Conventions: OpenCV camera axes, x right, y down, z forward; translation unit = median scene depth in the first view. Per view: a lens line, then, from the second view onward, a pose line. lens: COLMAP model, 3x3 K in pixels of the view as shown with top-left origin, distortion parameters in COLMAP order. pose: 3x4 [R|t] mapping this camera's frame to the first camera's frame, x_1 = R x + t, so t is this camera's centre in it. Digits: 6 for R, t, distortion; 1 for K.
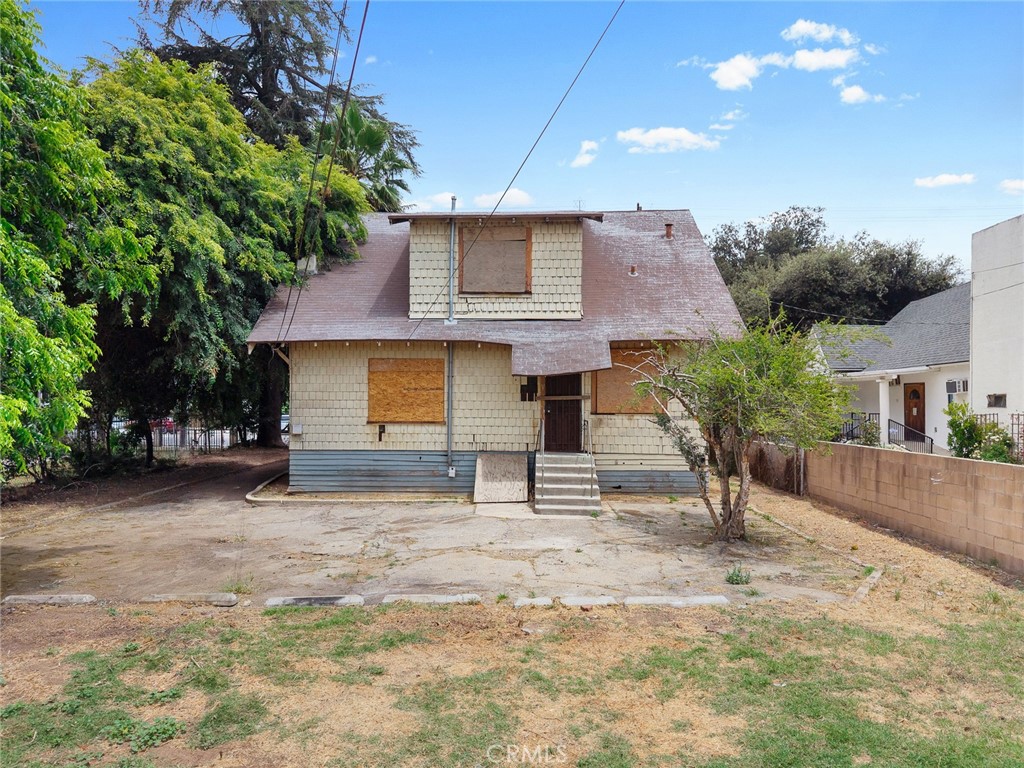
lens RADIAL K [[722.9, 0, 465.8], [0, 722.9, 441.0], [0, 0, 1]] dist [0.001633, -0.000341]
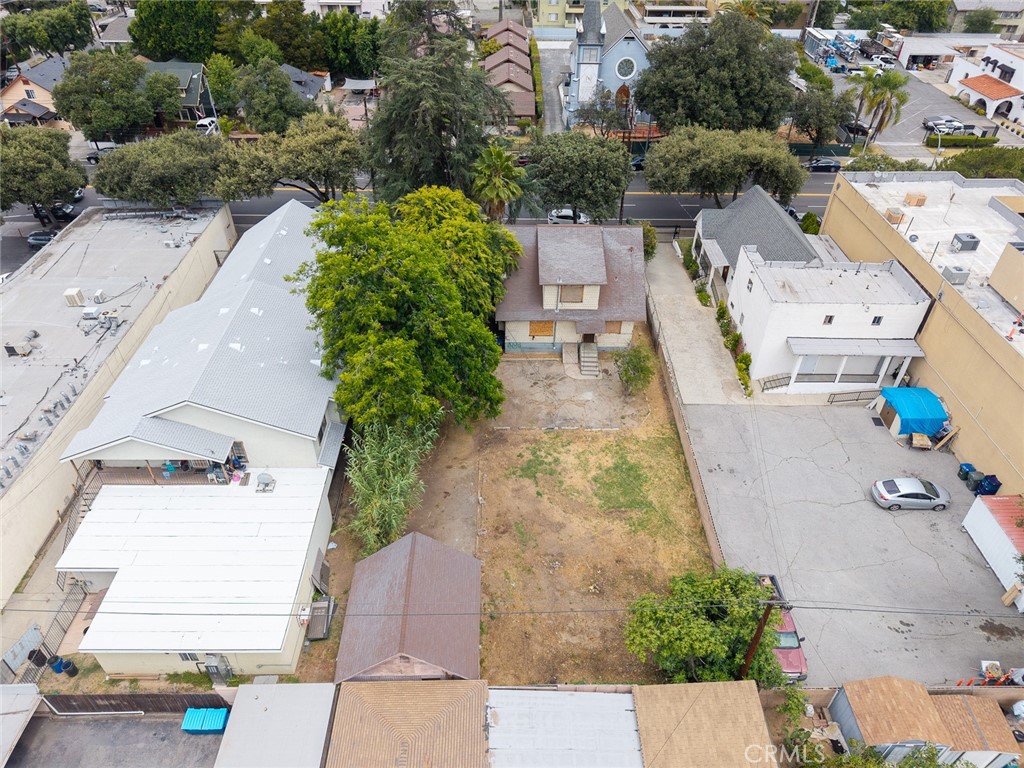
lens RADIAL K [[715.9, 0, 486.8], [0, 715.9, 408.7], [0, 0, 1]] dist [0.035495, 0.000466]
pose [[0.997764, -0.045002, 0.049415, -0.510412], [0.006187, 0.798359, 0.602150, -1.740453], [-0.066549, -0.600497, 0.796853, -1.782463]]
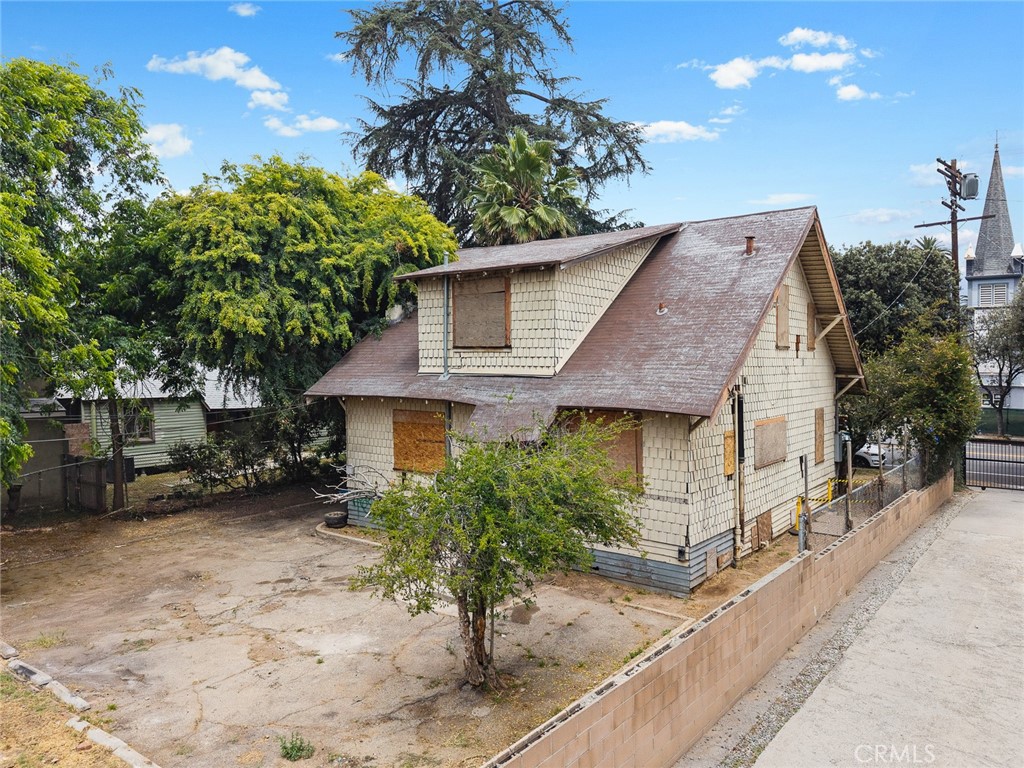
lens RADIAL K [[715.9, 0, 486.8], [0, 715.9, 408.7], [0, 0, 1]] dist [0.035495, 0.000466]
pose [[0.819853, 0.029687, -0.571805, 0.596786], [-0.023857, 0.999559, 0.017689, -0.140878], [0.572077, -0.000861, 0.820199, 0.223090]]
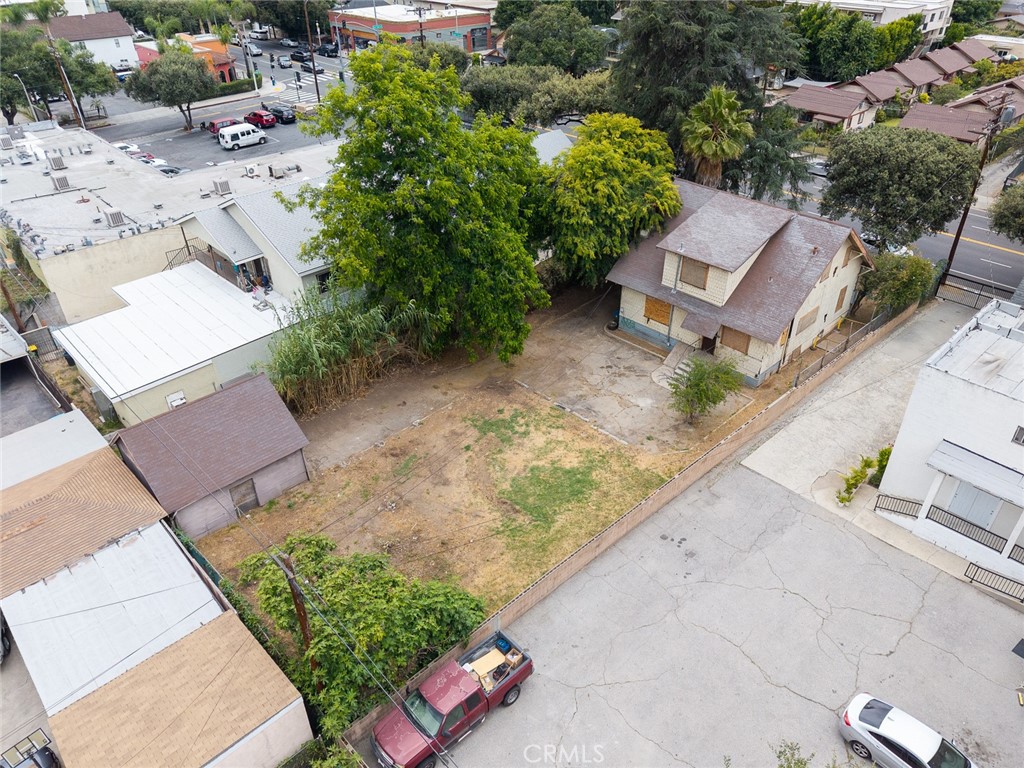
lens RADIAL K [[715.9, 0, 486.8], [0, 715.9, 408.7], [0, 0, 1]] dist [0.035495, 0.000466]
pose [[0.730272, 0.387153, -0.562863, 1.056849], [-0.008563, 0.829038, 0.559126, -1.214076], [0.683103, -0.403495, 0.608738, -1.113158]]
